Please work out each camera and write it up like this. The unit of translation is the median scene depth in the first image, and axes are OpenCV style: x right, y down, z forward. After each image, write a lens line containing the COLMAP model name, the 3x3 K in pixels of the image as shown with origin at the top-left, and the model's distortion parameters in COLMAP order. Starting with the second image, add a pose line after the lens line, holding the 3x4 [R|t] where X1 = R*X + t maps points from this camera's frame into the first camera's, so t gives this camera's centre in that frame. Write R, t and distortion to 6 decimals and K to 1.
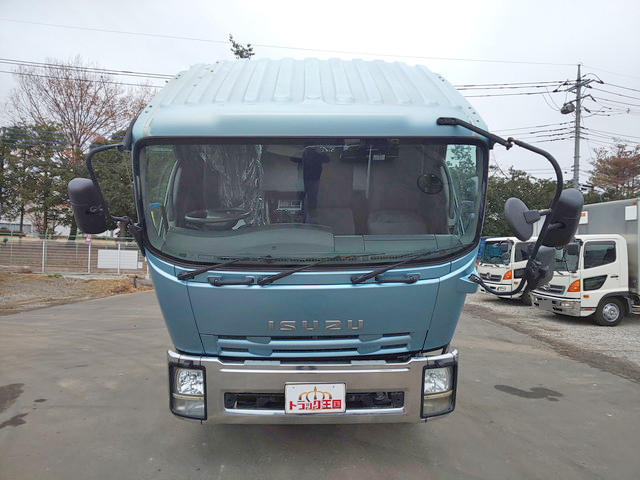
lens RADIAL K [[406.1, 0, 332.5], [0, 406.1, 249.7], [0, 0, 1]] dist [0.003718, -0.001904]
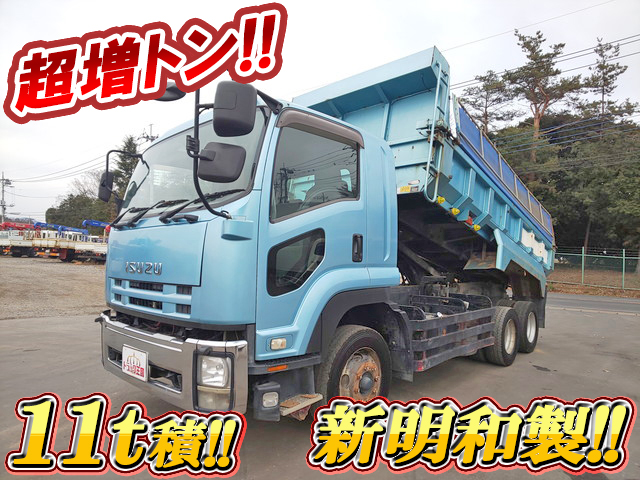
lens RADIAL K [[415.6, 0, 312.6], [0, 415.6, 240.8], [0, 0, 1]] dist [-0.002628, -0.001928]
pose [[0.698419, -0.040169, -0.714561, 0.365002], [-0.004865, 0.998134, -0.060865, 0.036051], [0.715672, 0.045985, 0.696921, 0.186957]]
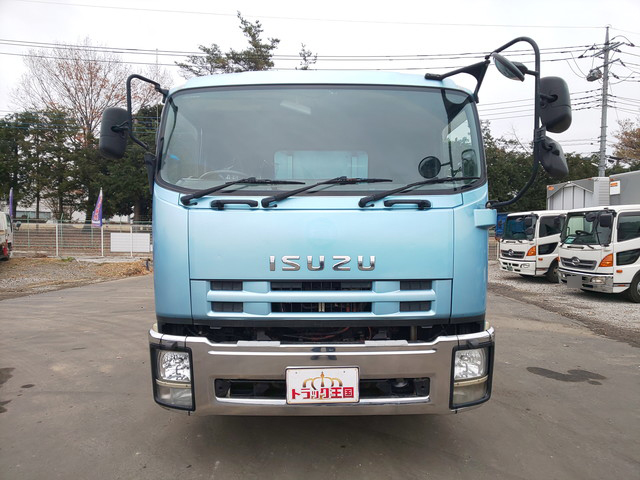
lens RADIAL K [[406.1, 0, 332.5], [0, 406.1, 249.7], [0, 0, 1]] dist [0.003718, -0.001904]
pose [[0.999239, -0.014450, -0.036236, 0.004159], [0.015989, 0.998966, 0.042559, 0.017548], [0.035584, -0.043106, 0.998437, 0.060564]]
